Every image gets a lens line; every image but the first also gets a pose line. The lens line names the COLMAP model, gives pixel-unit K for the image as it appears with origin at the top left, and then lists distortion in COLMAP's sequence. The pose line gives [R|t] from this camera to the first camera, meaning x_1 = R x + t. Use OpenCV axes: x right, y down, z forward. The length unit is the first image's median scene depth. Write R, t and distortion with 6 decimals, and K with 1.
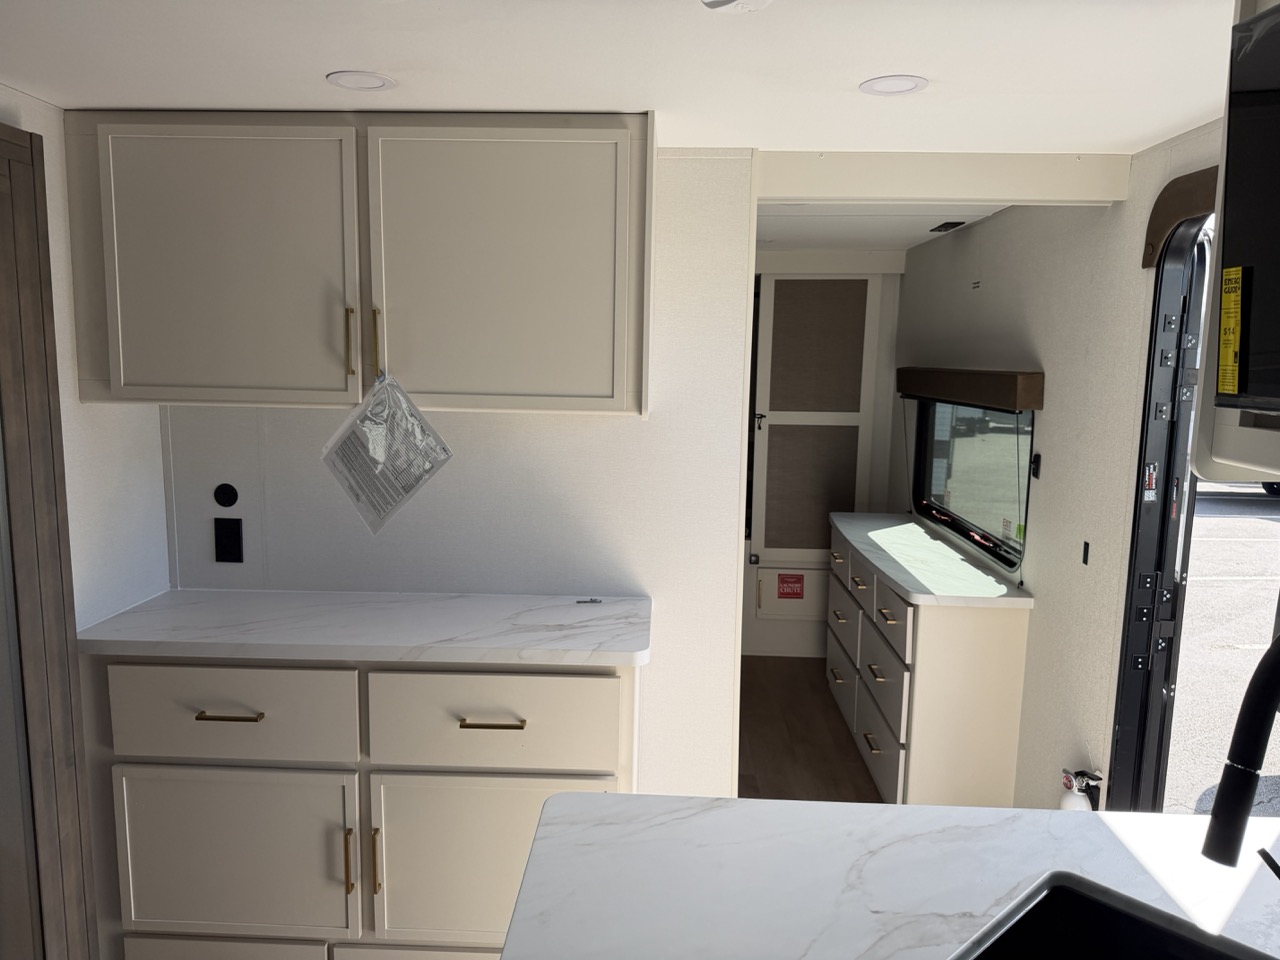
lens RADIAL K [[898.9, 0, 636.9], [0, 898.9, 482.3], [0, 0, 1]] dist [0.096559, -0.139237]
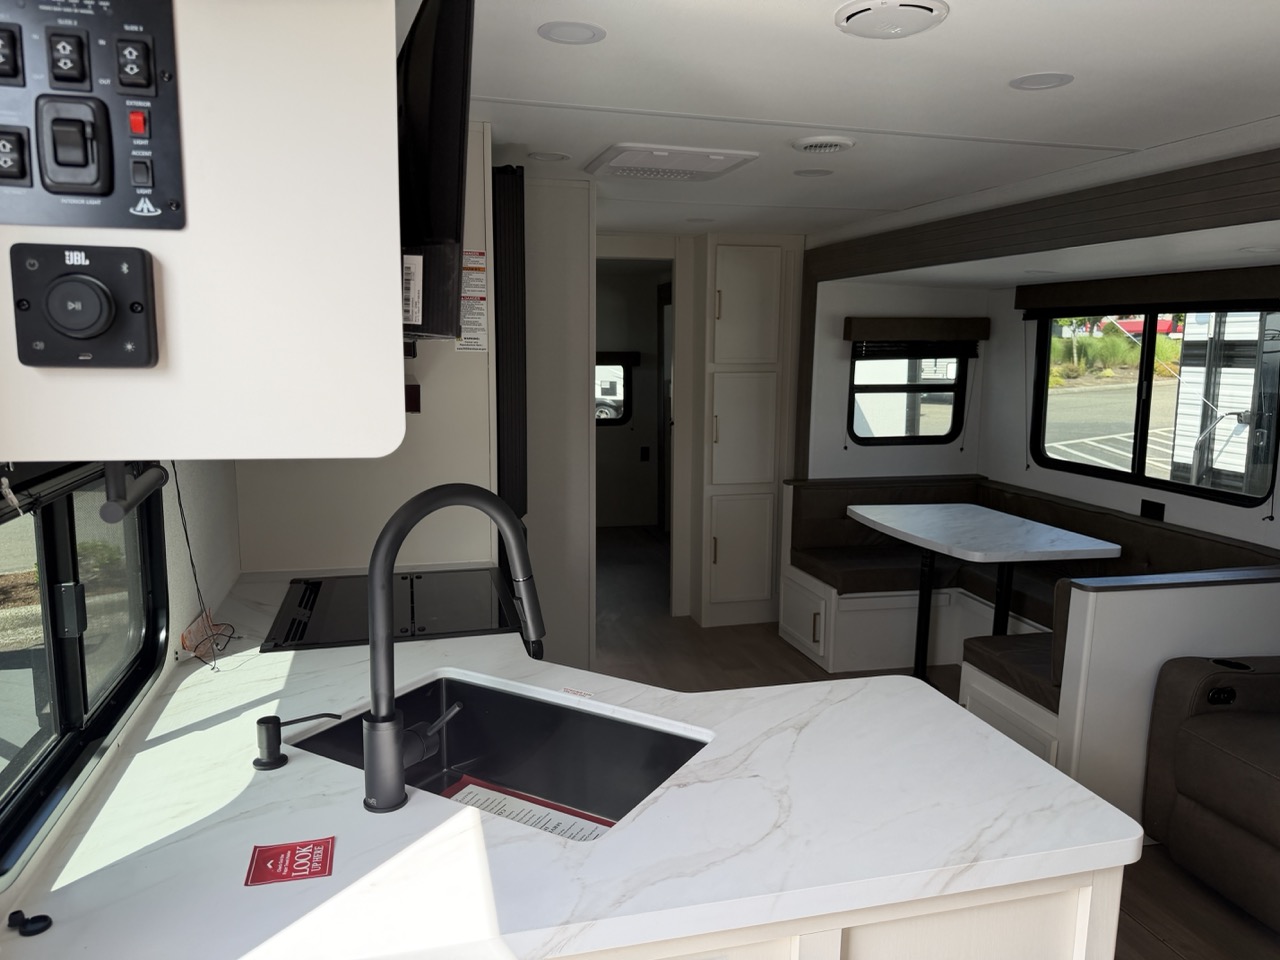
lens RADIAL K [[893.5, 0, 647.3], [0, 893.5, 483.9], [0, 0, 1]] dist [0.101314, -0.138139]
pose [[-0.954428, 0.014836, -0.298072, 0.292197], [-0.072126, 0.957691, 0.278616, -0.081106], [0.289594, 0.287417, -0.912977, 0.759770]]
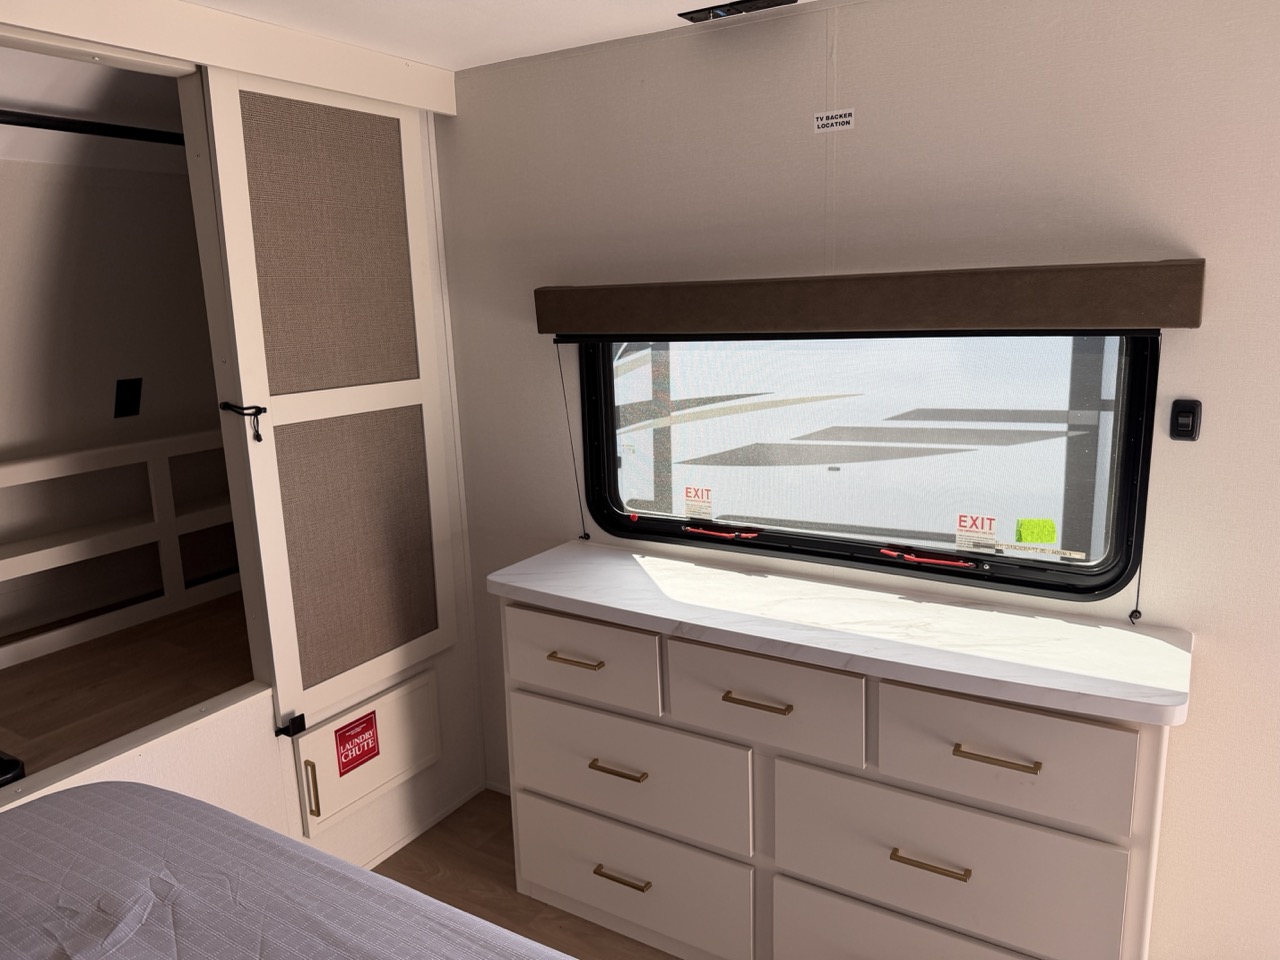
lens RADIAL K [[902.8, 0, 643.3], [0, 902.8, 475.2], [0, 0, 1]] dist [0.104633, -0.175947]
pose [[0.497462, -0.201897, 0.843664, -0.250925], [0.159582, 0.977240, 0.139767, -0.124425], [-0.852681, 0.065105, 0.518359, 1.013203]]
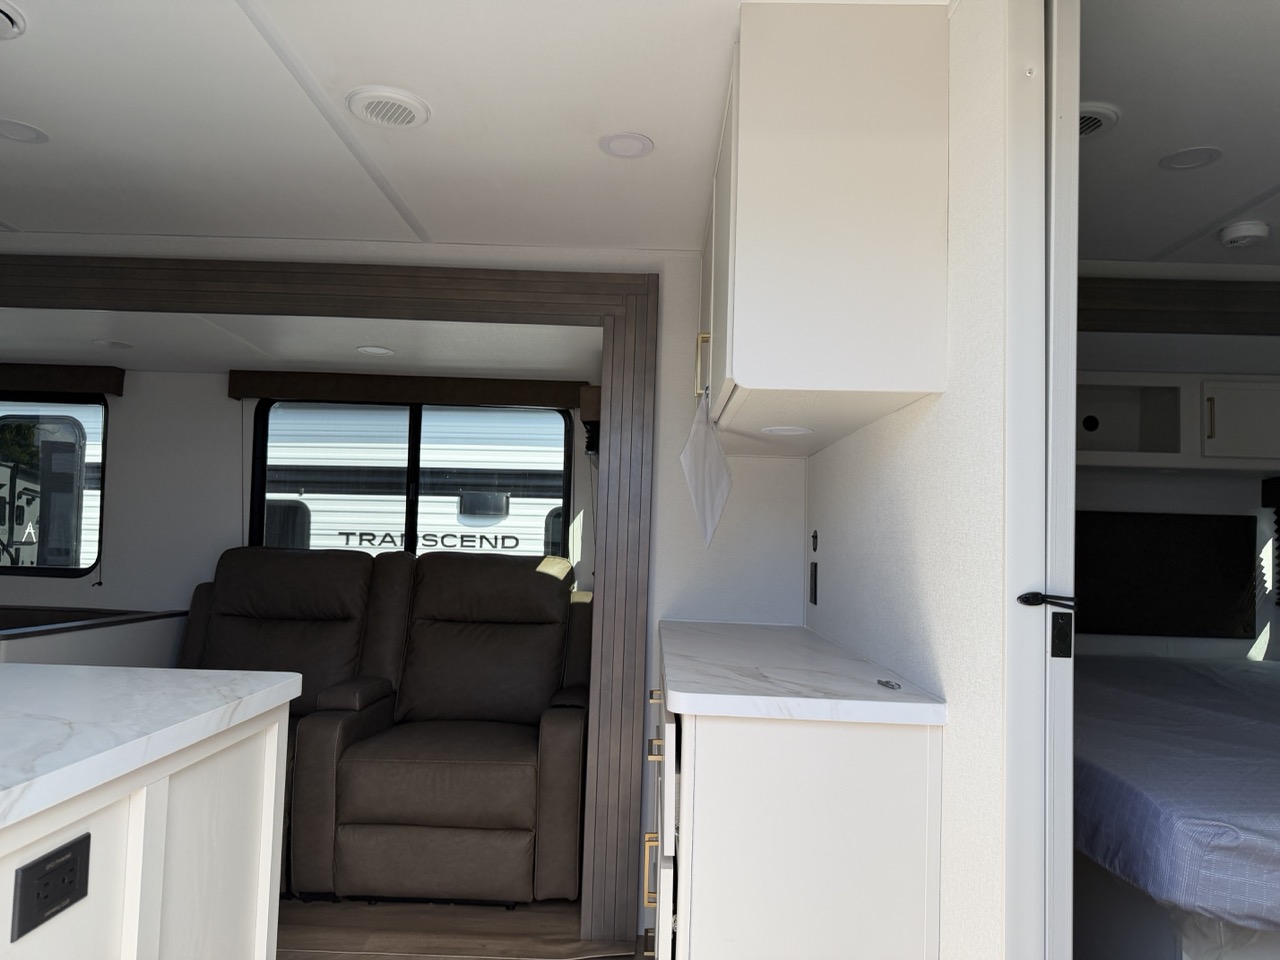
lens RADIAL K [[893.5, 0, 647.3], [0, 893.5, 483.9], [0, 0, 1]] dist [0.101314, -0.138139]
pose [[0.032909, -0.077469, -0.996451, 0.544296], [-0.166812, 0.982581, -0.081900, 0.060512], [0.985439, 0.168915, 0.019413, 0.679604]]
